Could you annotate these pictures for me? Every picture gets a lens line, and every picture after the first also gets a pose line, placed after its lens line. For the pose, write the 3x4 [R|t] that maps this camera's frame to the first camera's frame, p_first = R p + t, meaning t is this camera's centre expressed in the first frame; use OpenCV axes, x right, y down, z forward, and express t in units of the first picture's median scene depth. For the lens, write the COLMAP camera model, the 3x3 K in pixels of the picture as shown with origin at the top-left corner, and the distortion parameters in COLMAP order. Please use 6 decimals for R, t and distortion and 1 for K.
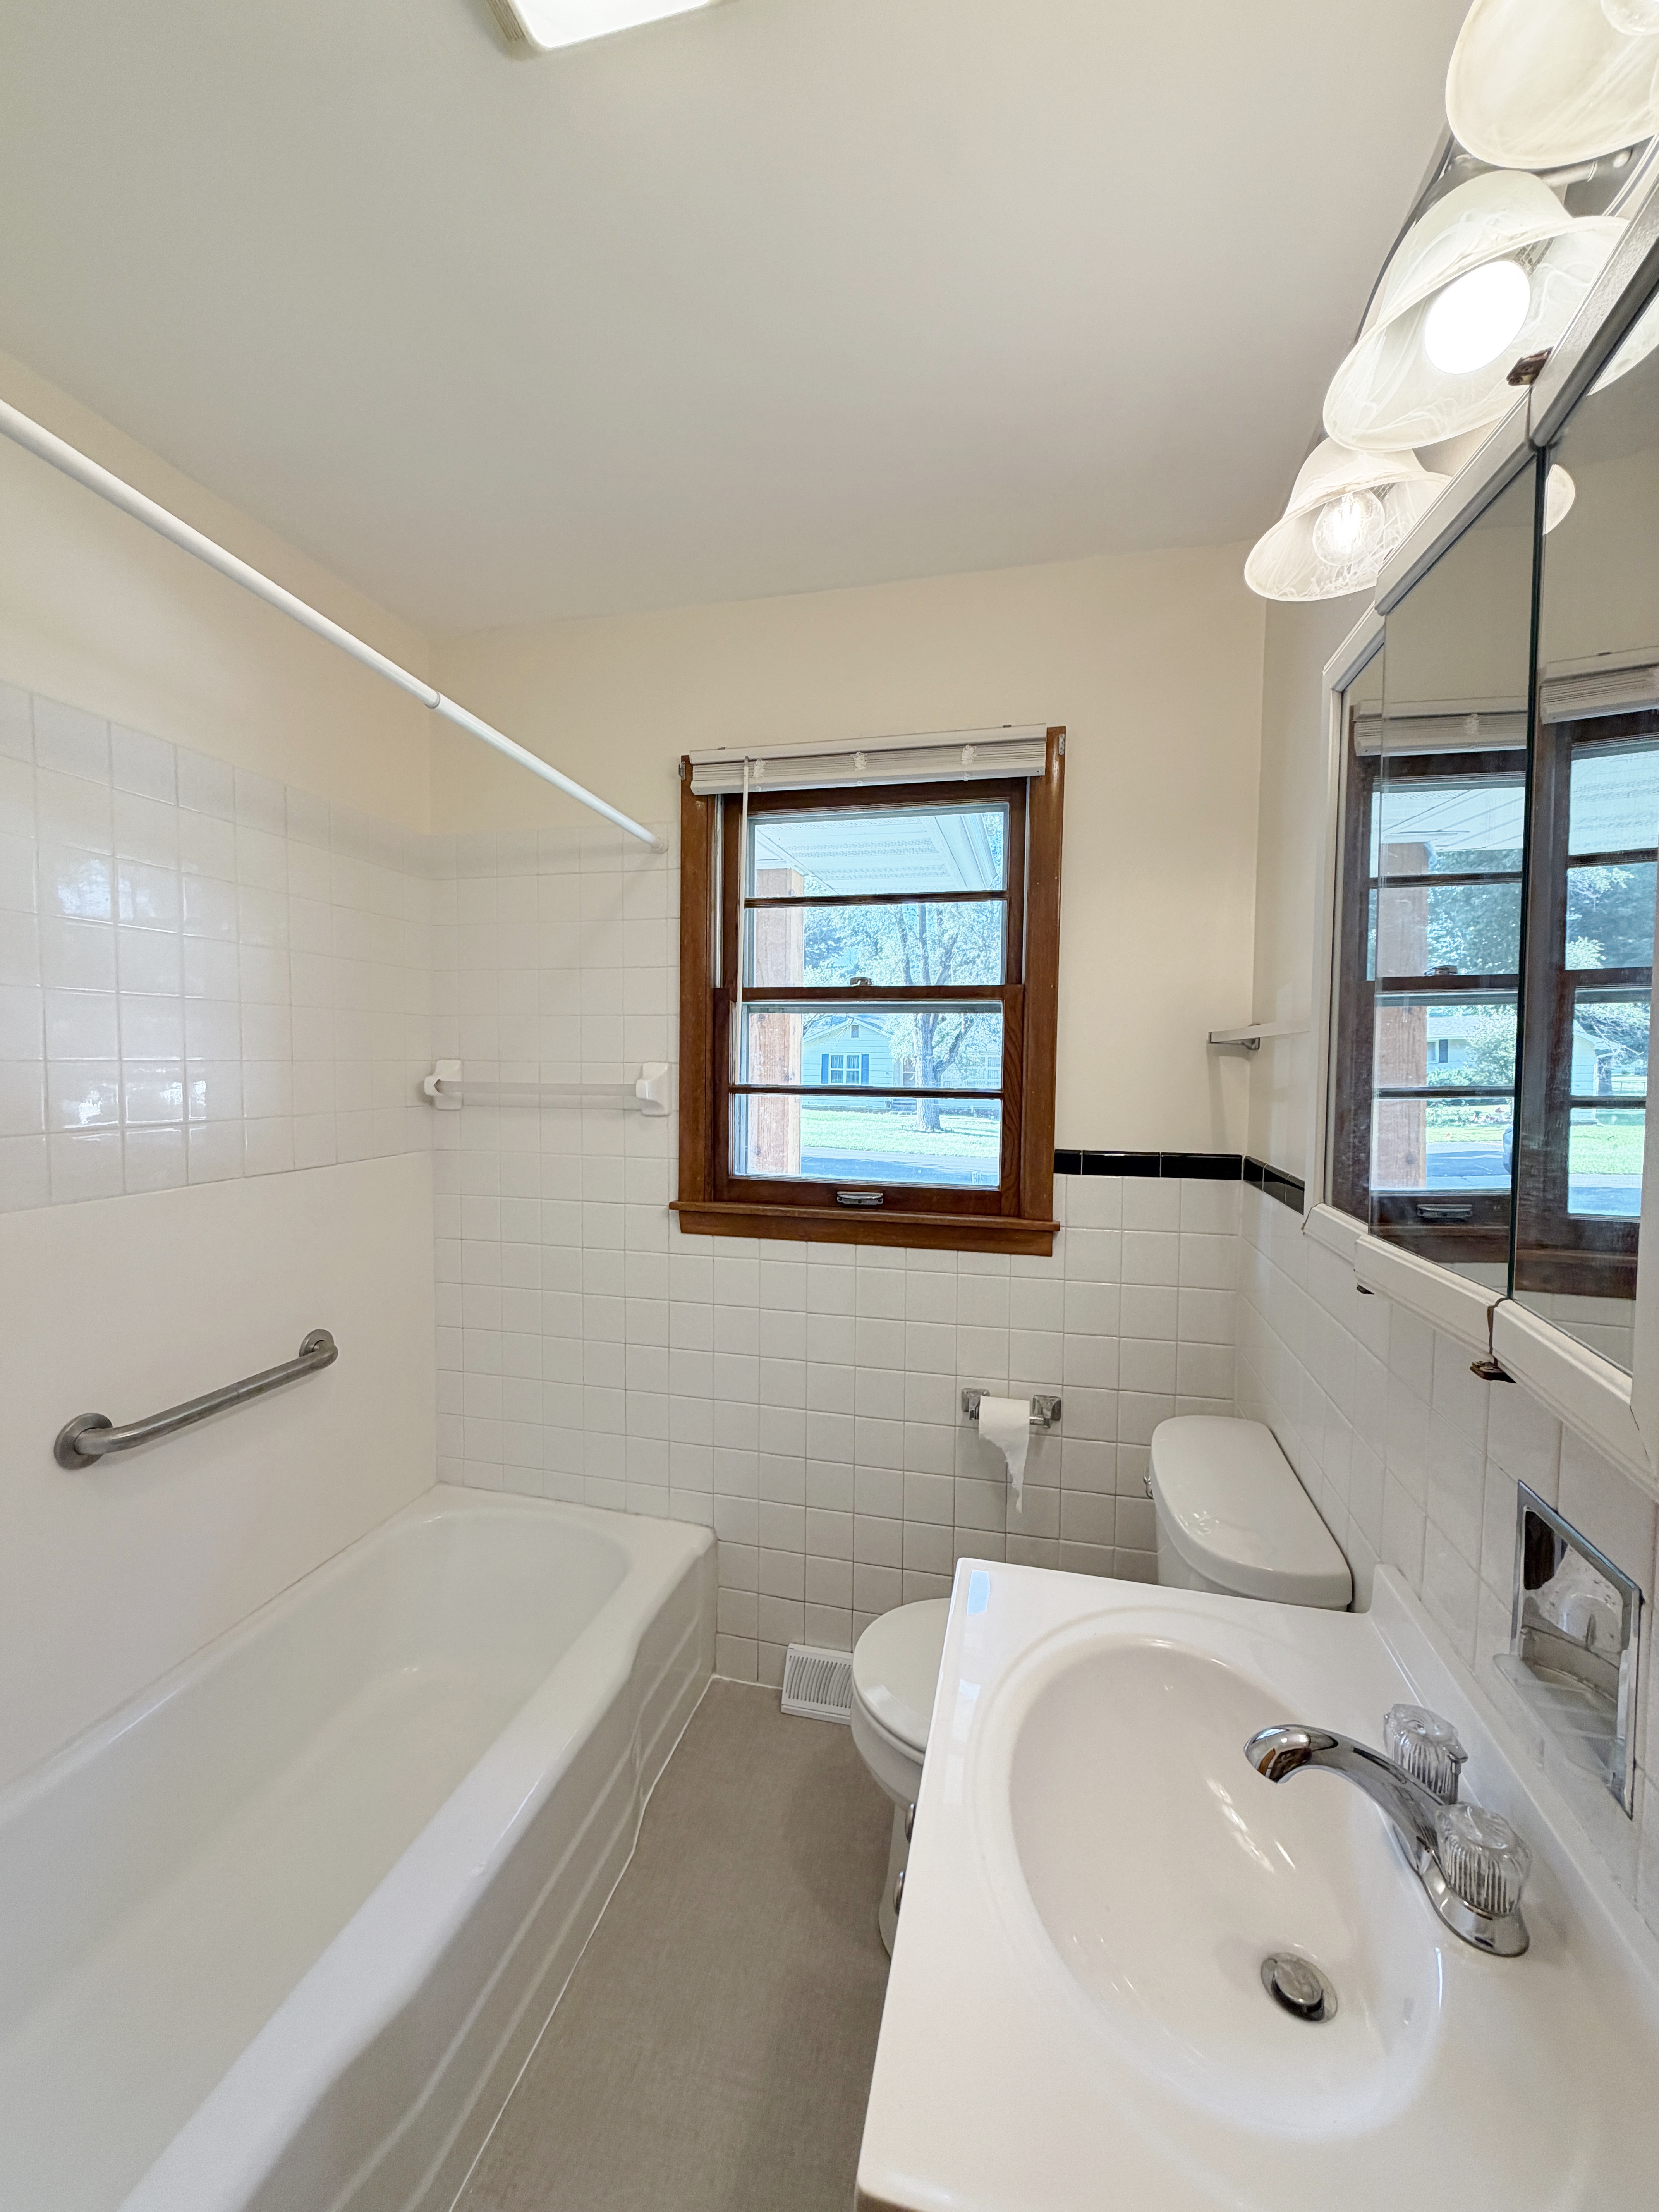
lens RADIAL K [[900.0, 0, 826.7], [0, 900.0, 1106.4], [0, 0, 1]] dist [-0.000265, -0.000265]
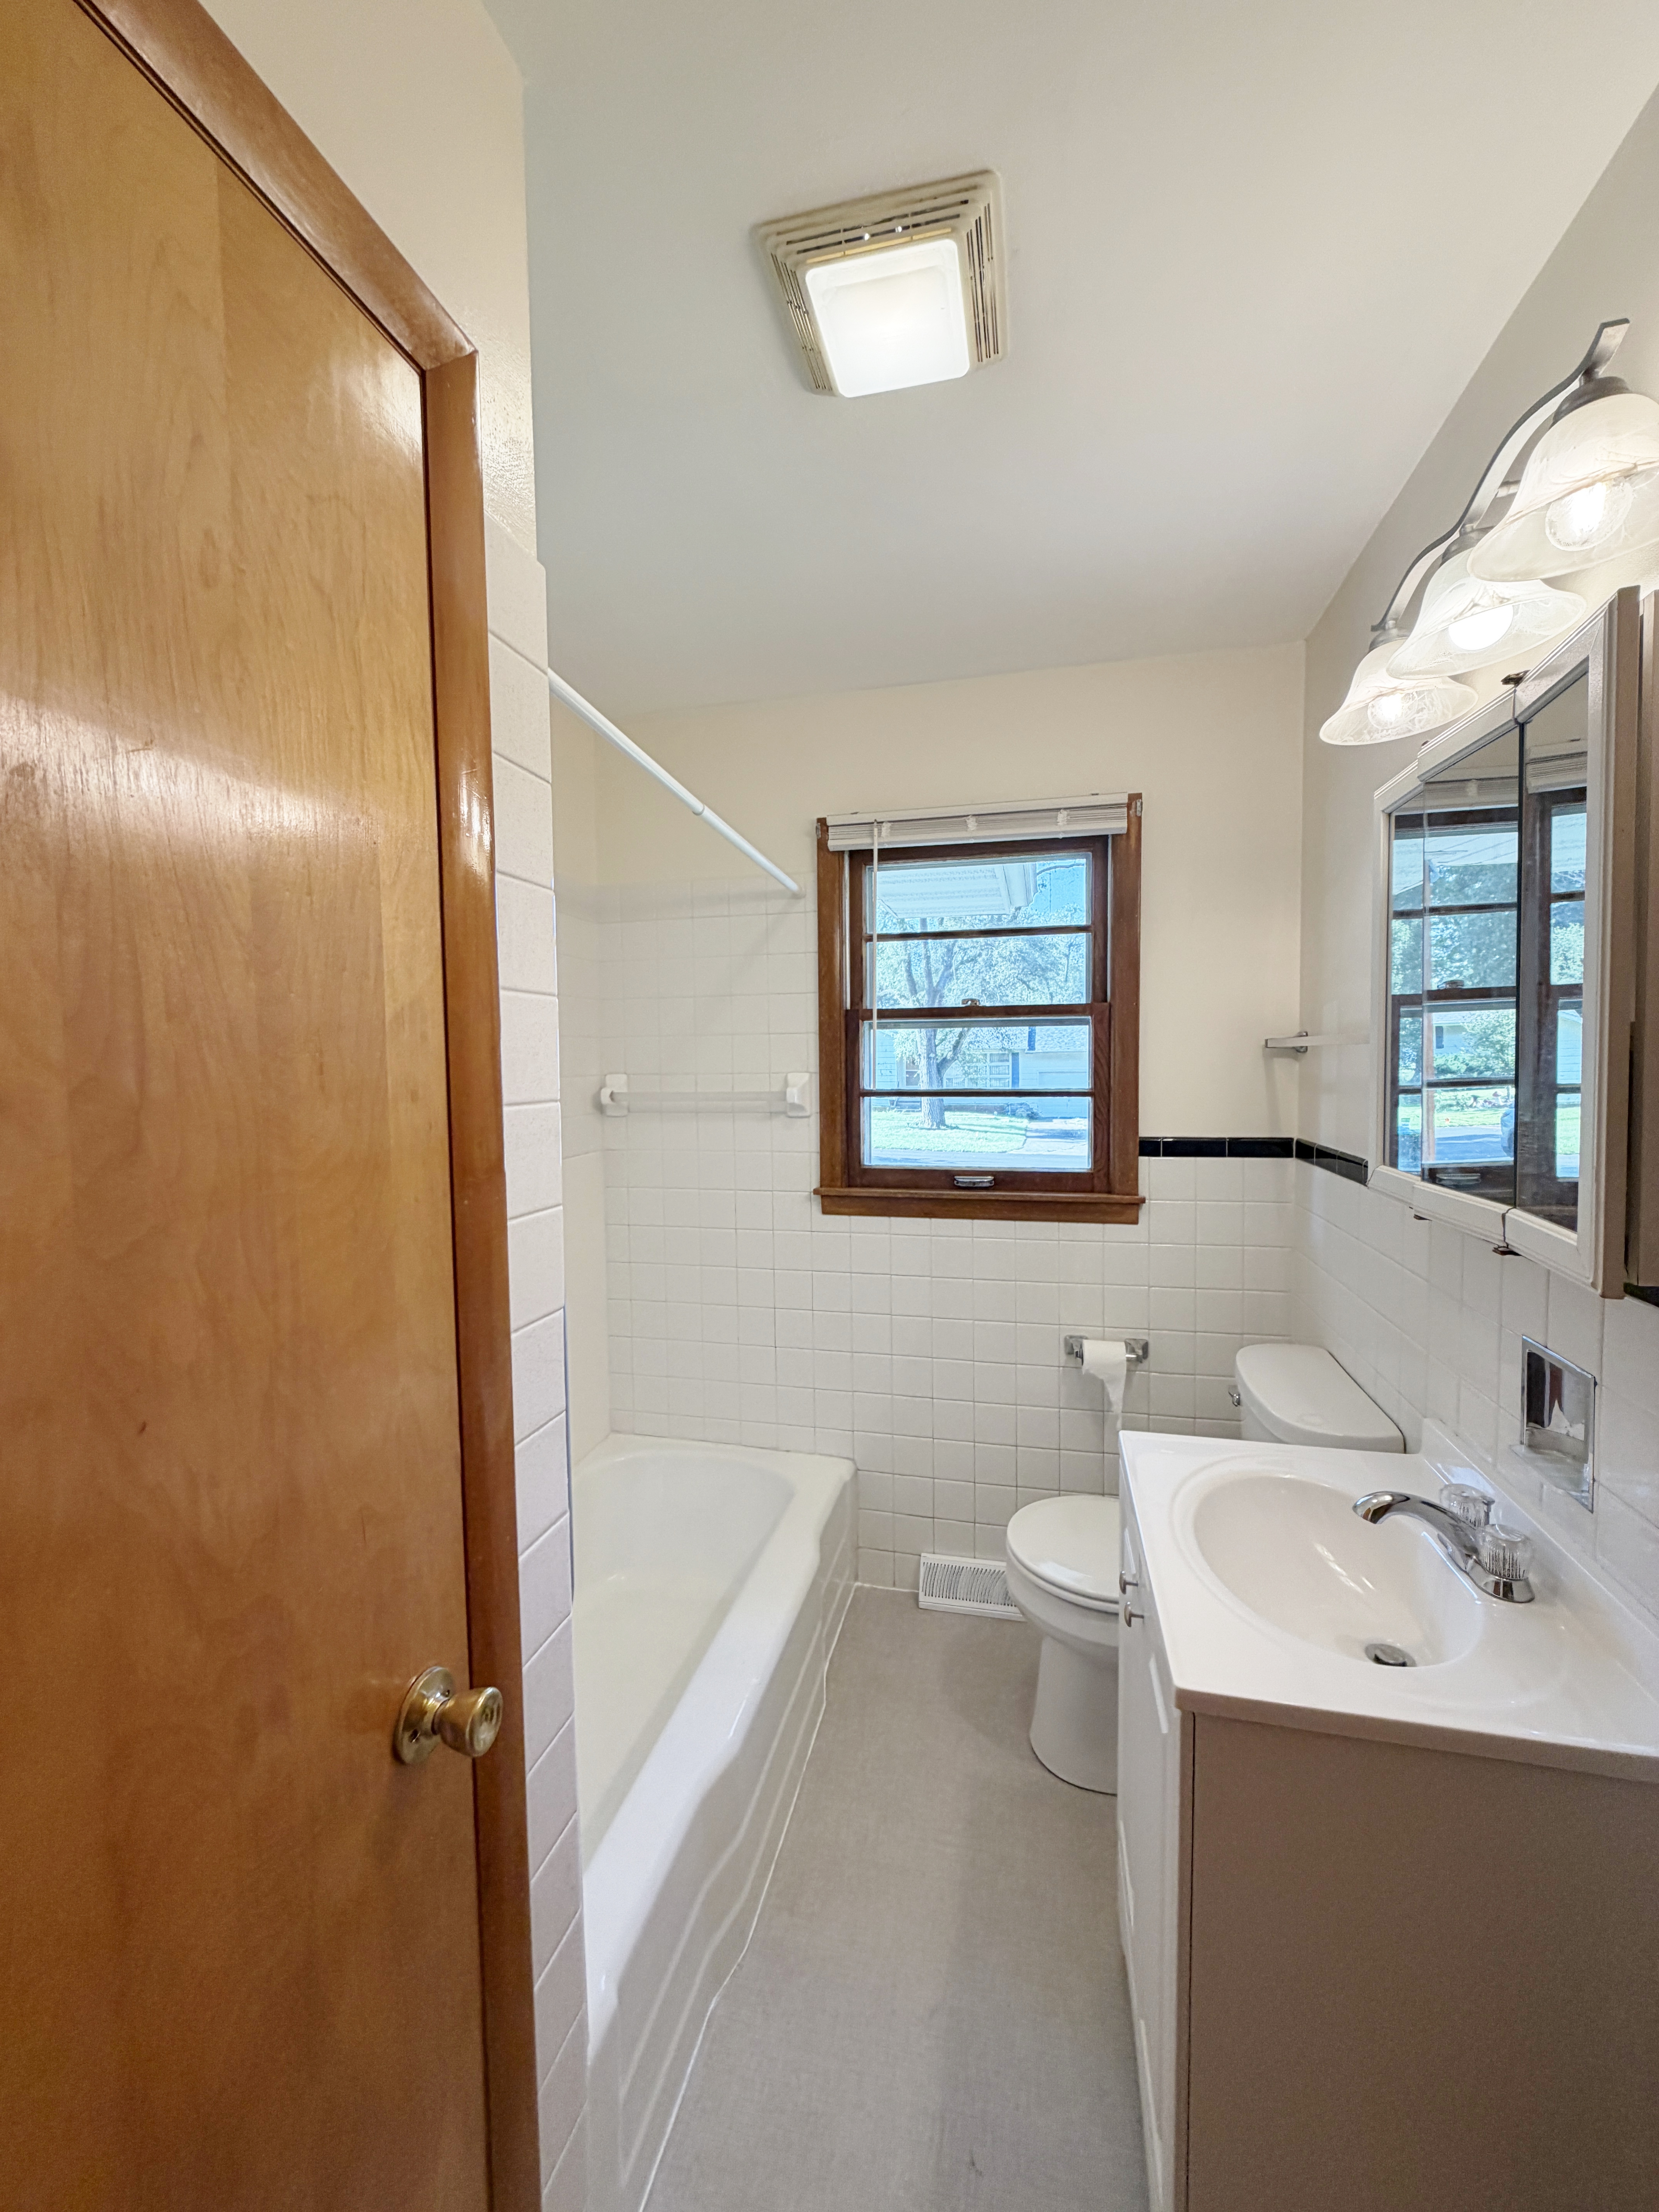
lens RADIAL K [[900.0, 0, 826.7], [0, 900.0, 1106.4], [0, 0, 1]] dist [-0.000265, -0.000265]
pose [[0.999725, -0.023373, 0.001829, -0.166501], [0.023372, 0.999727, 0.000472, -0.003917], [-0.001839, -0.000429, 0.999998, -0.215692]]
